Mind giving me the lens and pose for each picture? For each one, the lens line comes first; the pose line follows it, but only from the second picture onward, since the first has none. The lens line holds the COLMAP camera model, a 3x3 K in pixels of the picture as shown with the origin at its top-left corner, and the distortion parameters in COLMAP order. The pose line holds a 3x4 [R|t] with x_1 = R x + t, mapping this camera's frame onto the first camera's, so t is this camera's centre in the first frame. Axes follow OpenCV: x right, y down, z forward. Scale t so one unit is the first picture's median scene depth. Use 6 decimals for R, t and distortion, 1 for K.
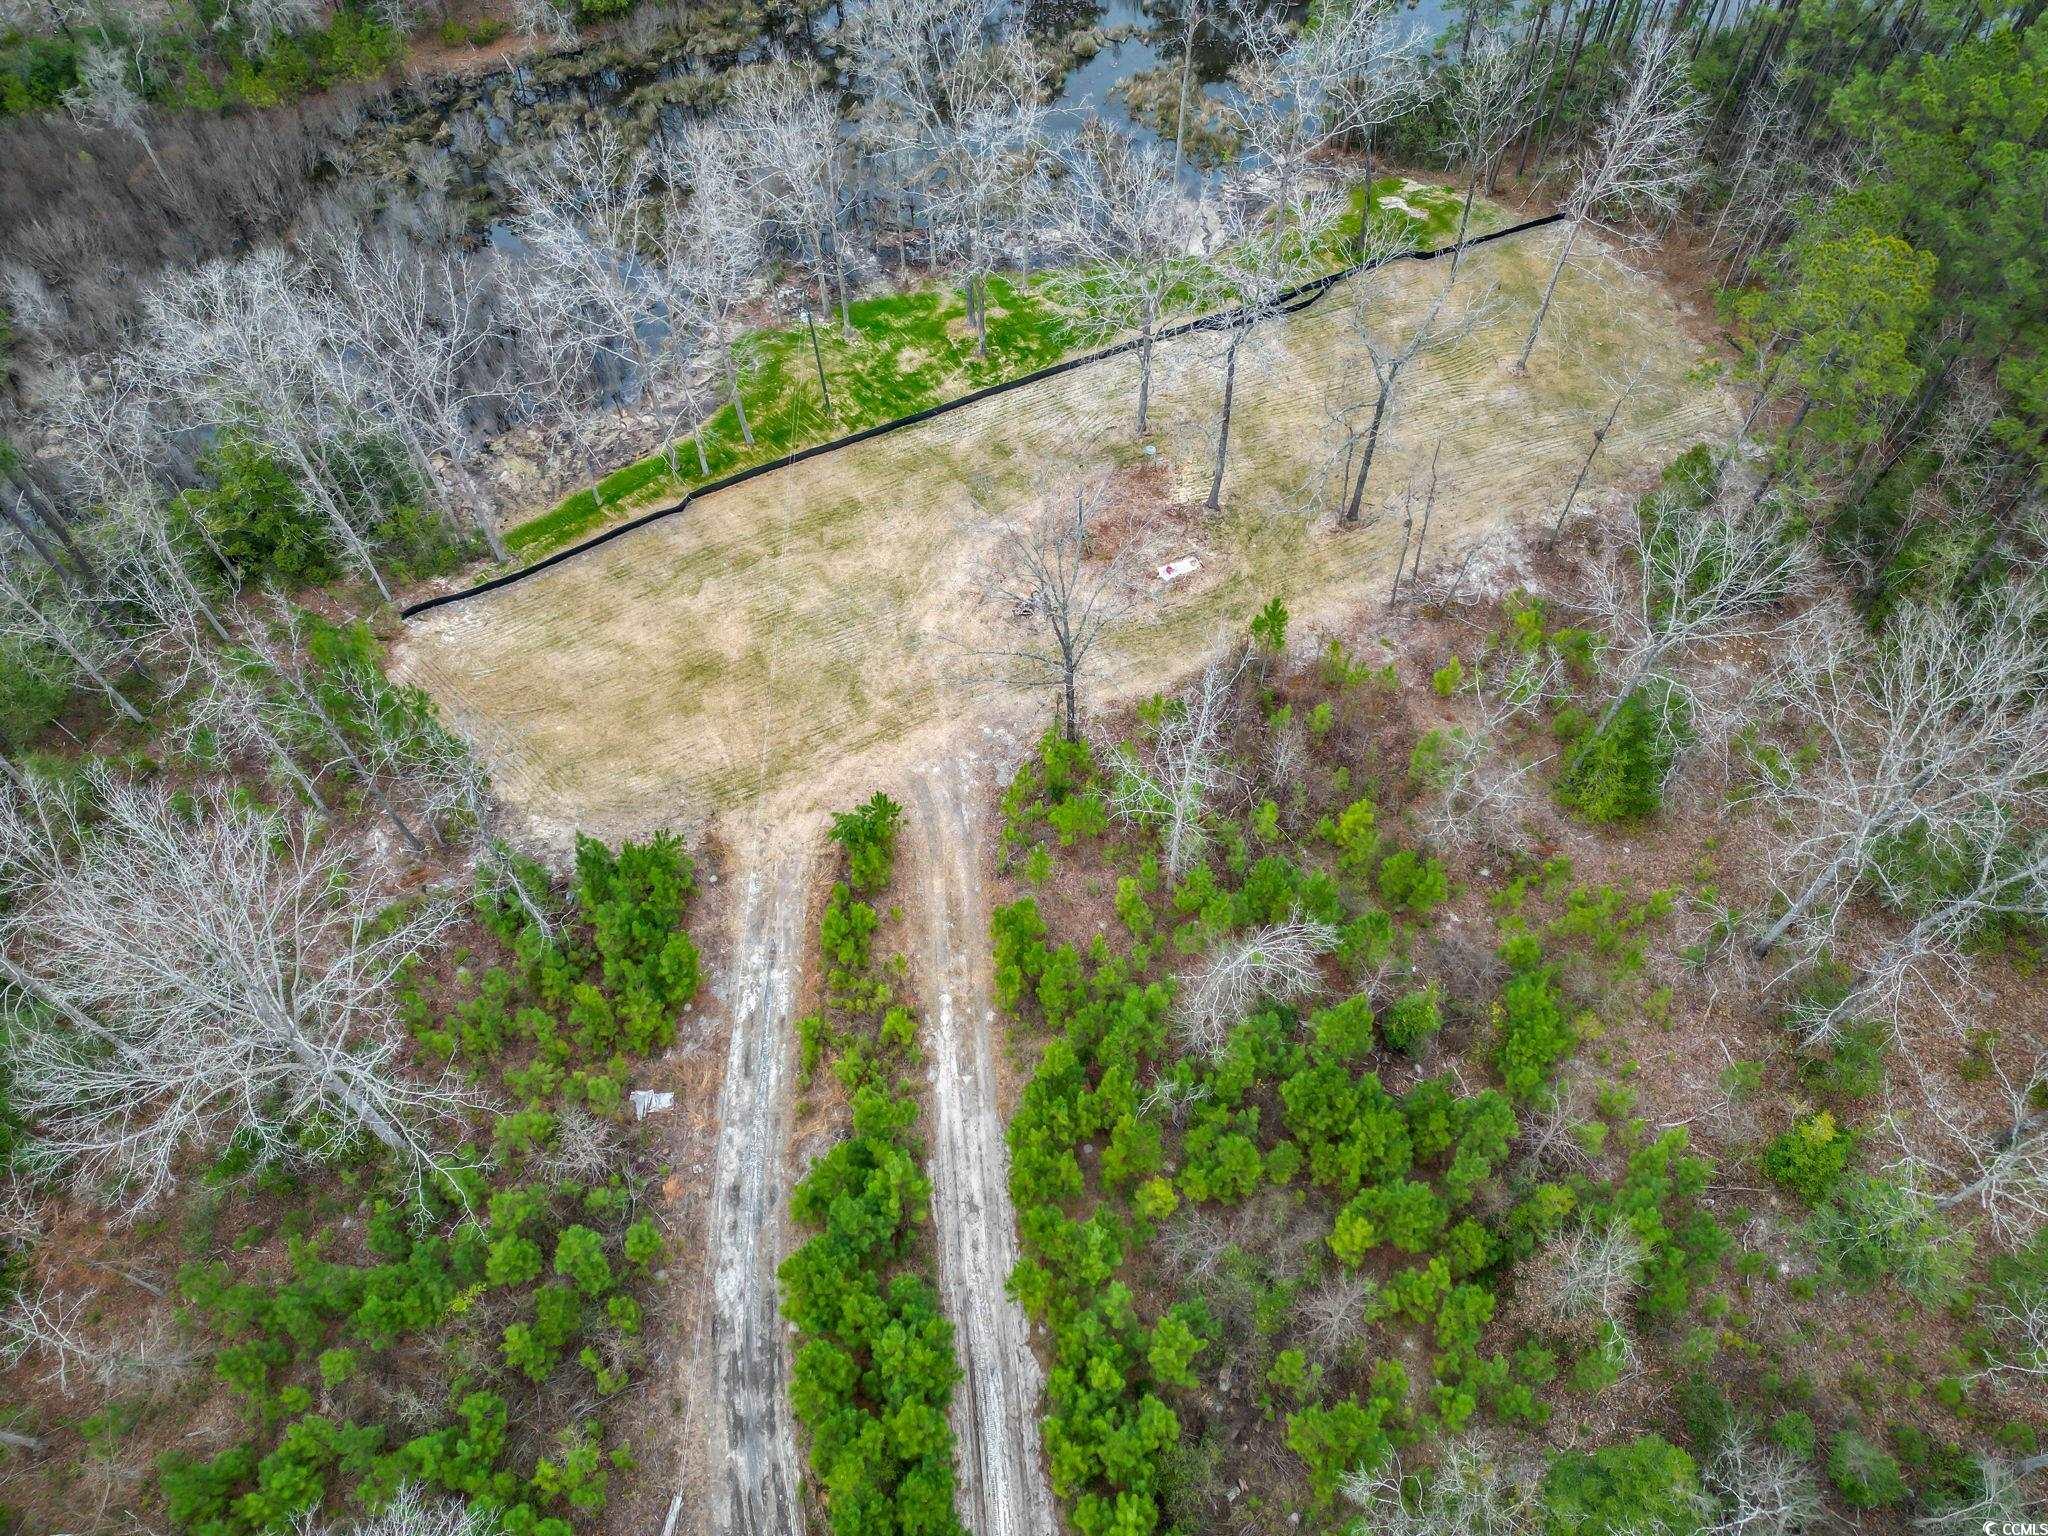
lens RADIAL K [[1419.1, 0, 1033.5], [0, 1419.1, 765.6], [0, 0, 1]] dist [0.105637, -0.126927]
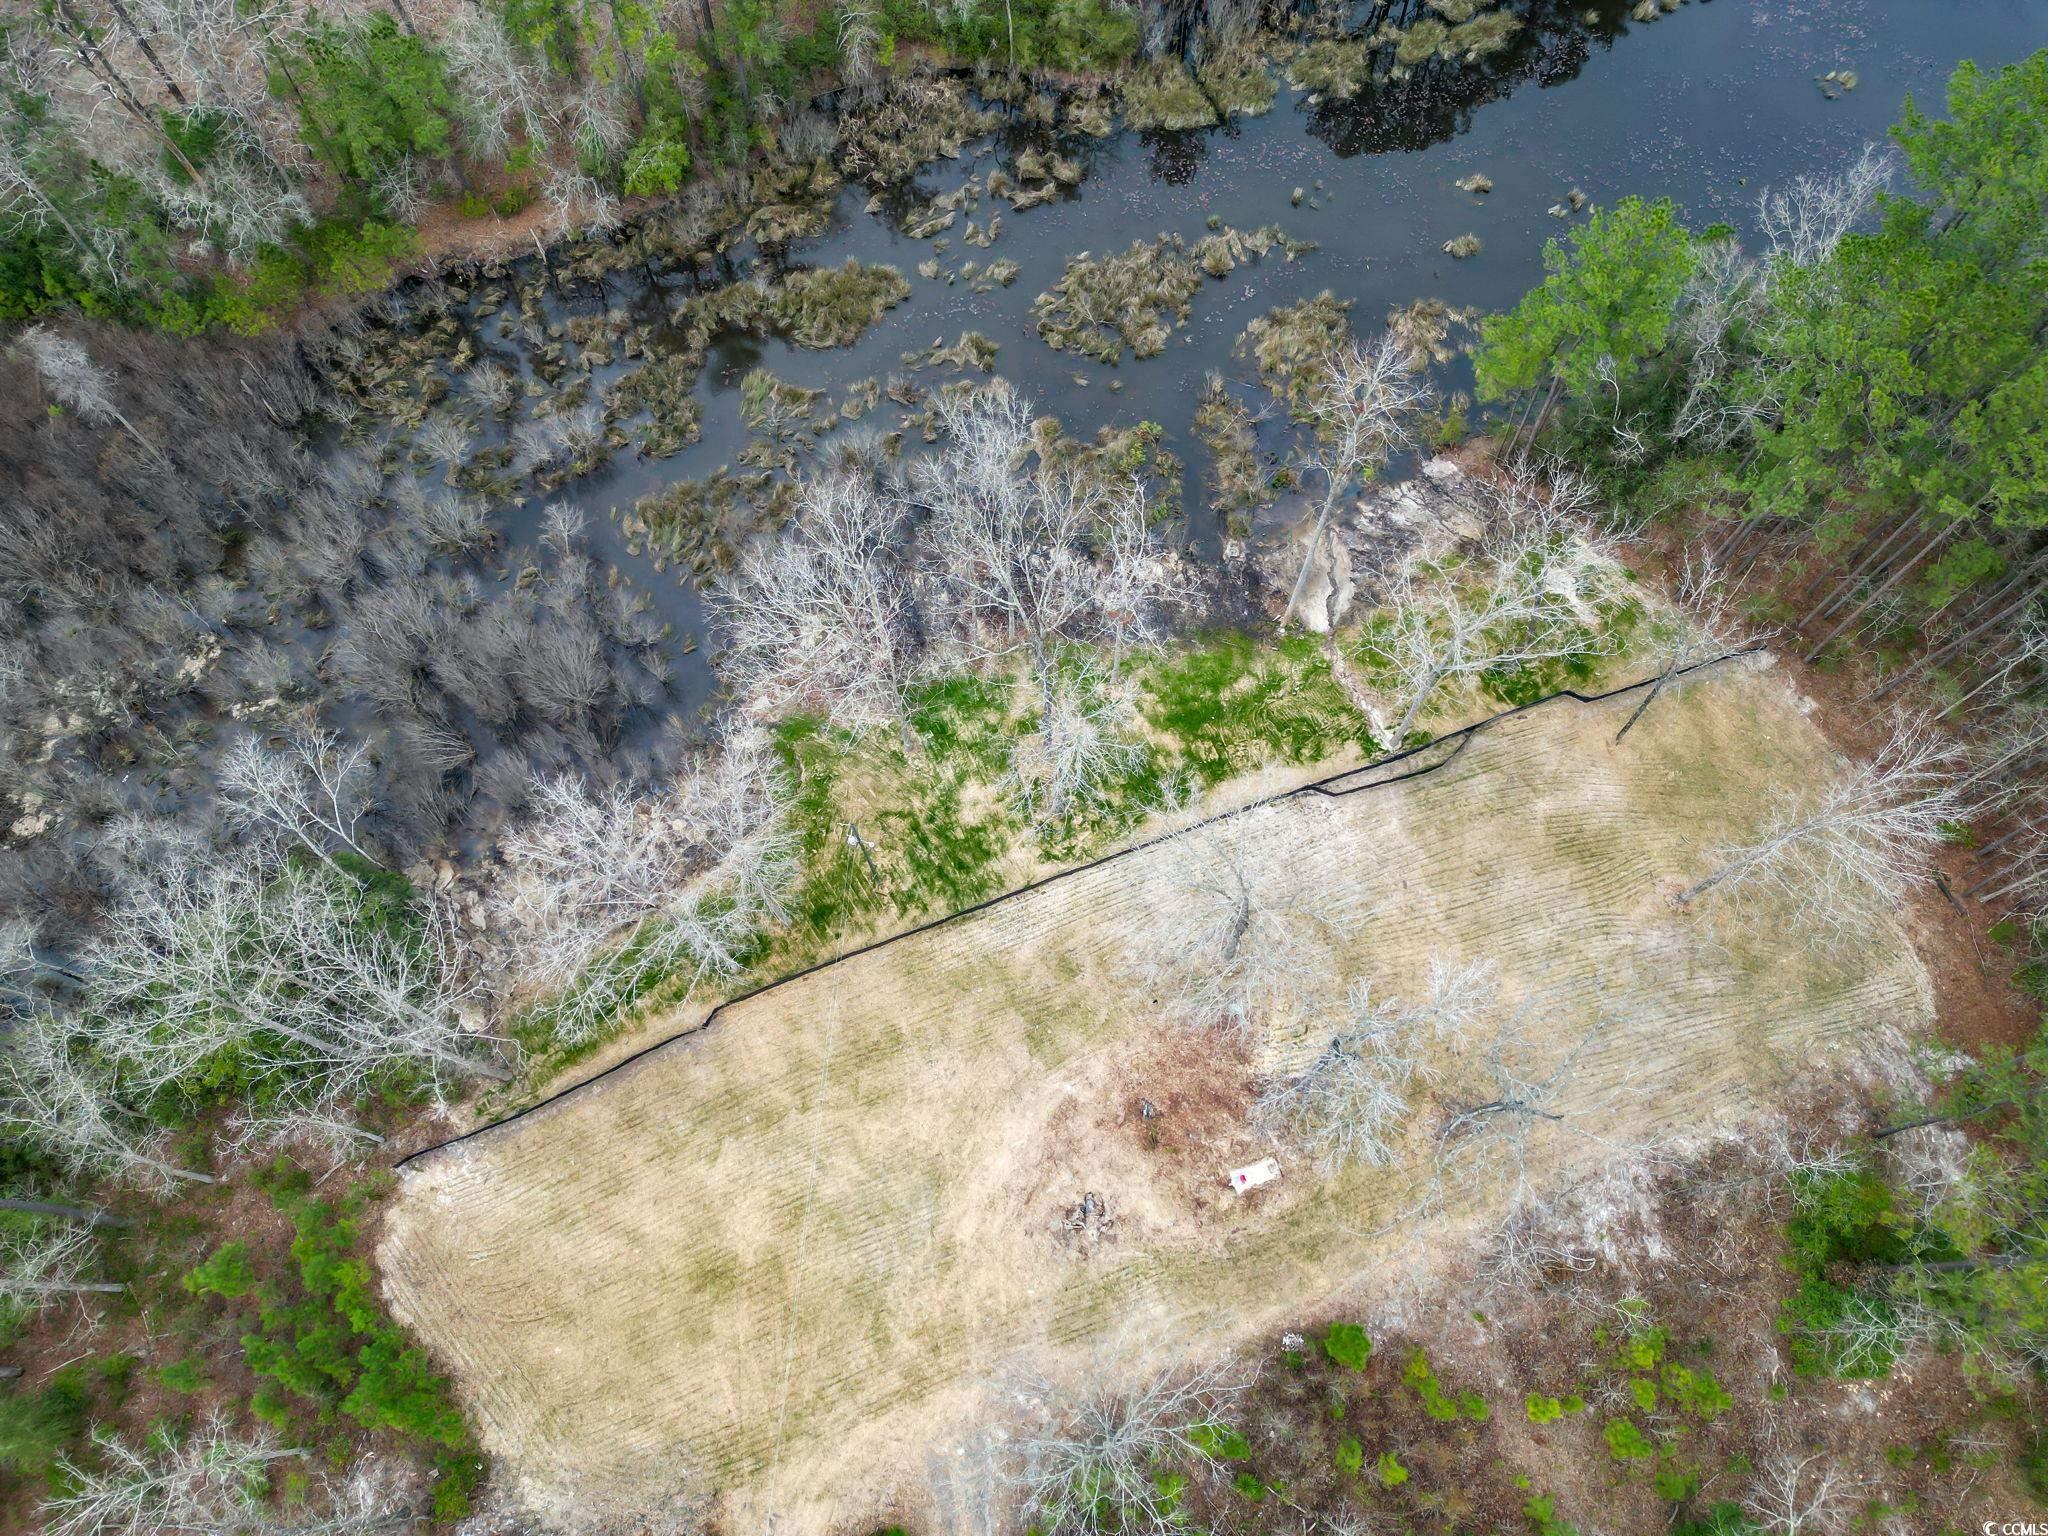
lens RADIAL K [[1419.1, 0, 1033.5], [0, 1419.1, 765.6], [0, 0, 1]] dist [0.105637, -0.126927]
pose [[0.995776, 0.083981, -0.037122, -0.021811], [-0.074058, 0.973585, 0.215980, -0.551549], [0.054280, -0.212318, 0.975692, 0.173226]]
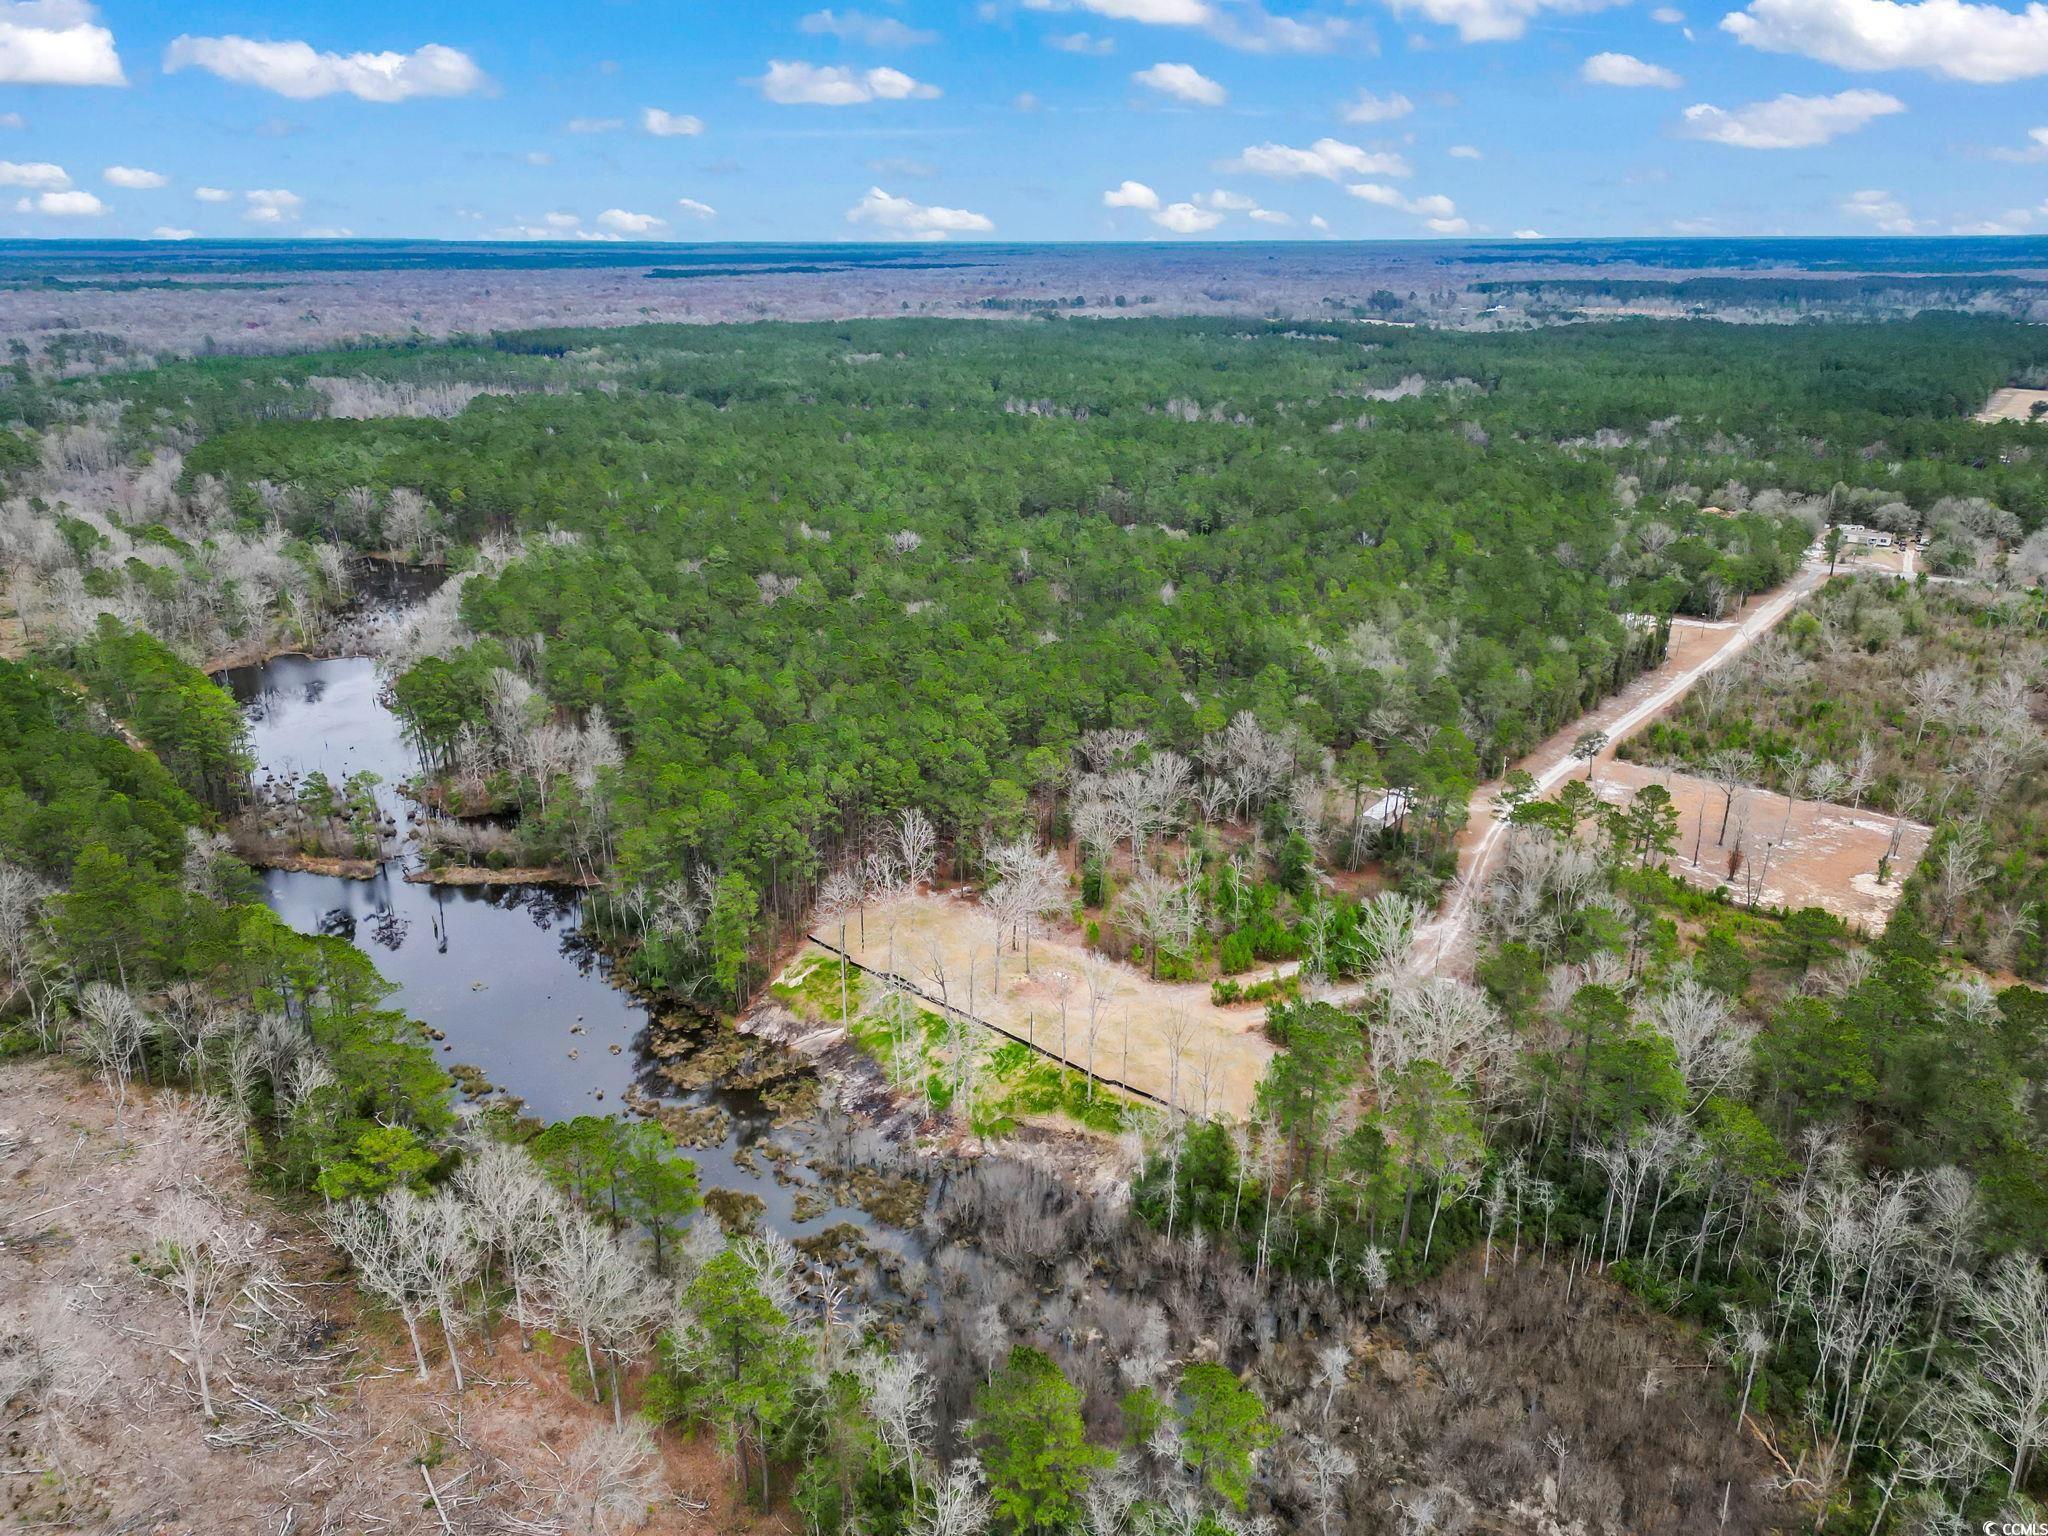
lens RADIAL K [[1419.1, 0, 1033.5], [0, 1419.1, 765.6], [0, 0, 1]] dist [0.105637, -0.126927]
pose [[-0.390742, -0.314057, 0.865268, -2.020855], [0.751211, 0.434452, 0.496924, -1.638531], [-0.531980, 0.844168, 0.066164, 0.494190]]
